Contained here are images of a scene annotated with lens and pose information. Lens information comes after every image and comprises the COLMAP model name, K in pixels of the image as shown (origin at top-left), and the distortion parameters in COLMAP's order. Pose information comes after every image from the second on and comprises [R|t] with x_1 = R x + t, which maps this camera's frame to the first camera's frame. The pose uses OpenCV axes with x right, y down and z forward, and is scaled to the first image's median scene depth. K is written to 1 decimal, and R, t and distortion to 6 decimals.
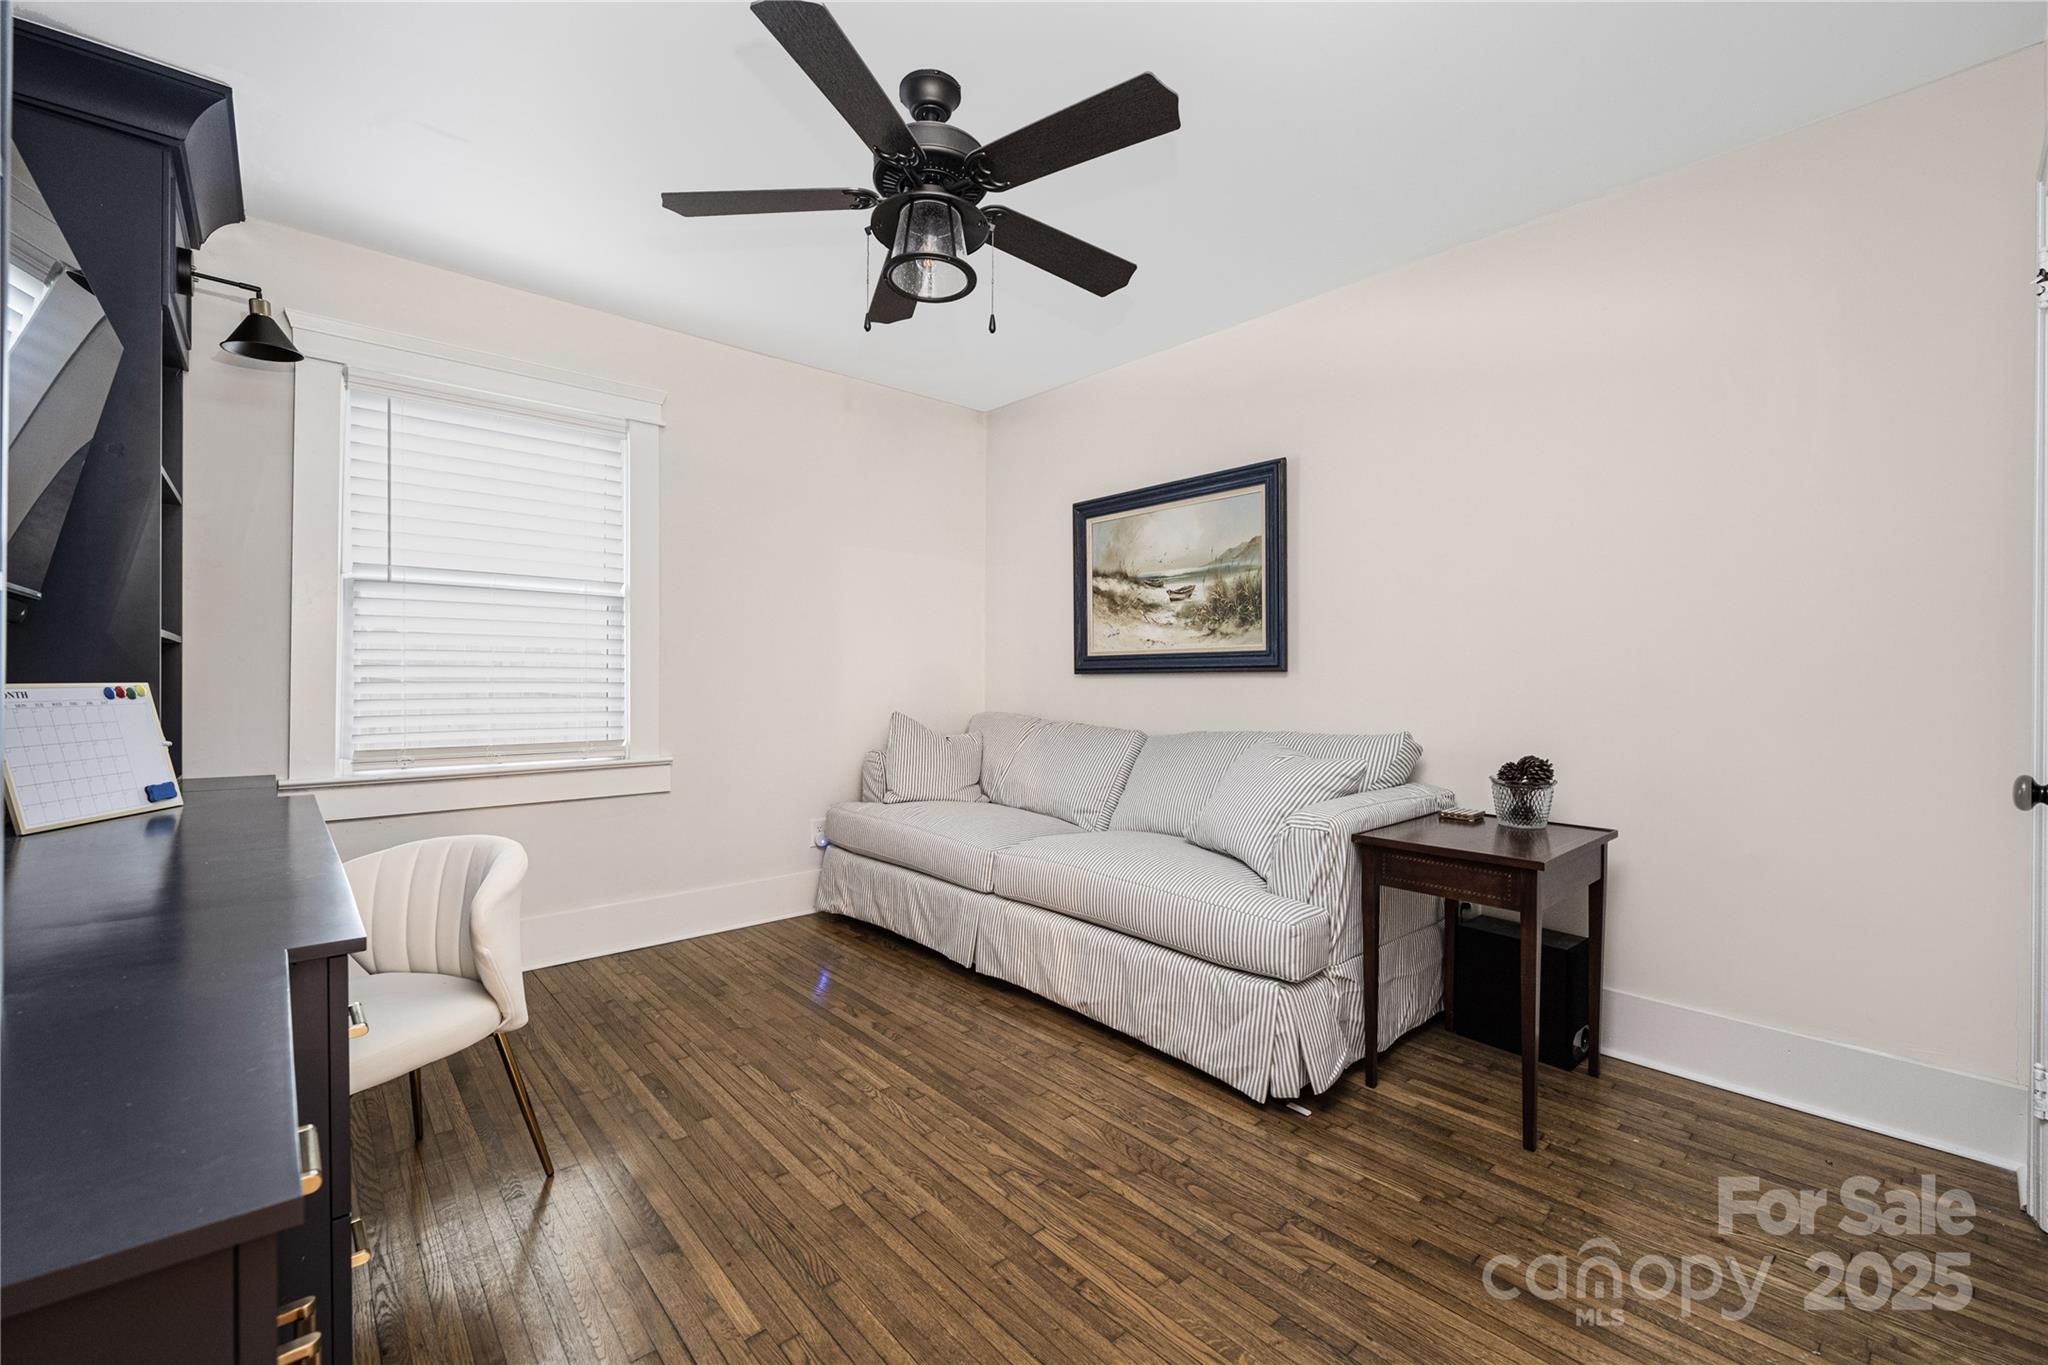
lens RADIAL K [[830.3, 0, 1012.1], [0, 830.3, 679.3], [0, 0, 1]] dist [-0.000166, 0.000033]
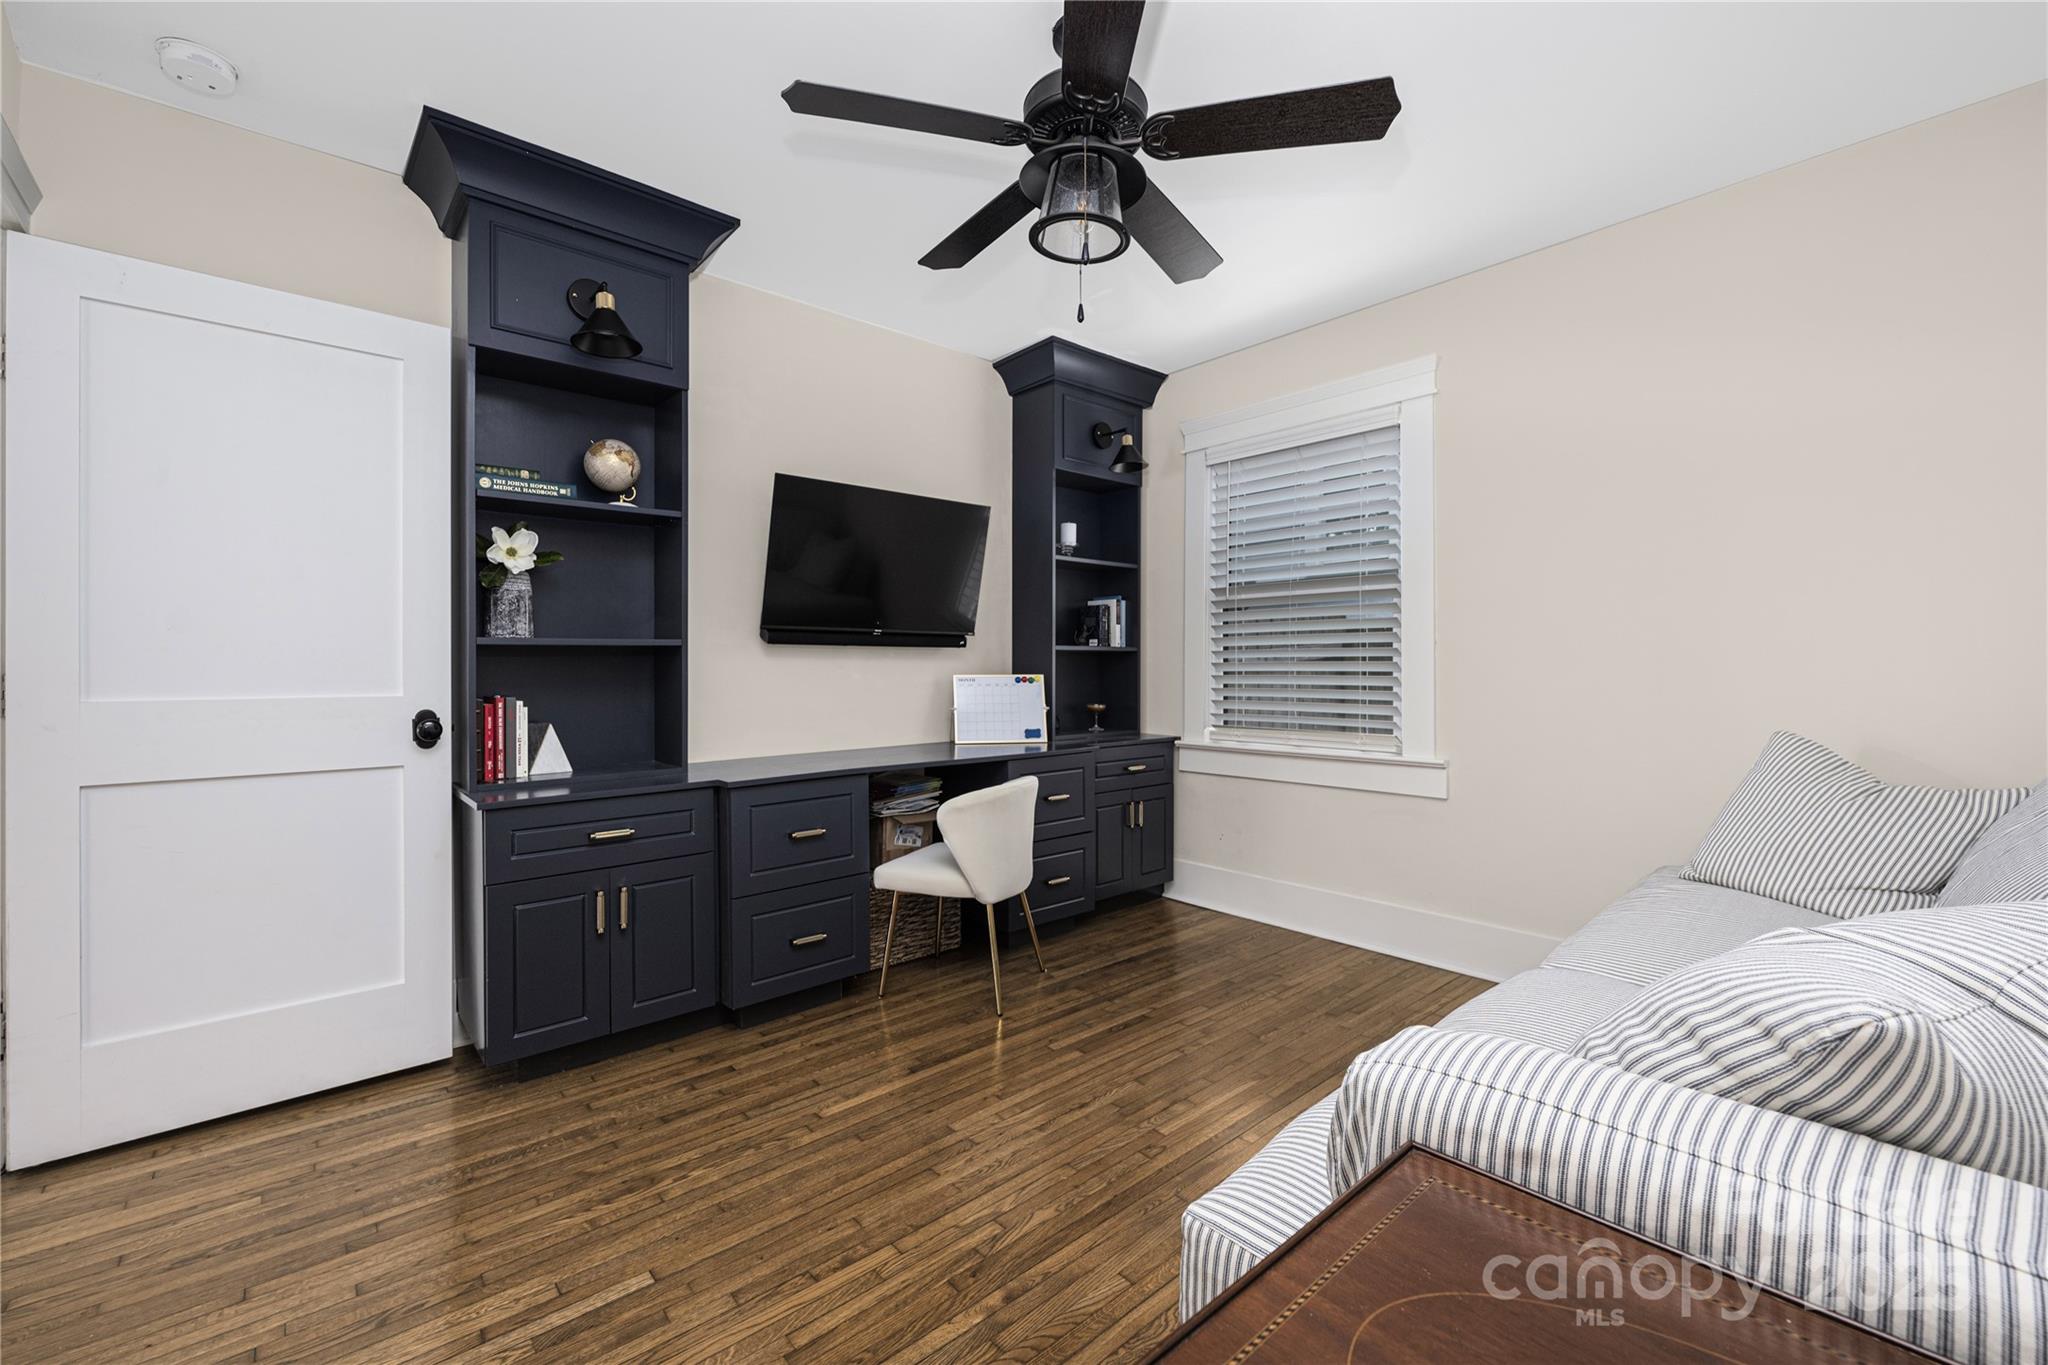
lens RADIAL K [[830.3, 0, 1012.1], [0, 830.3, 679.3], [0, 0, 1]] dist [-0.000166, 0.000033]
pose [[0.005480, 0.005272, -0.999971, 0.856506], [0.001430, 0.999985, 0.005280, 0.005642], [0.999984, -0.001459, 0.005473, 0.984302]]
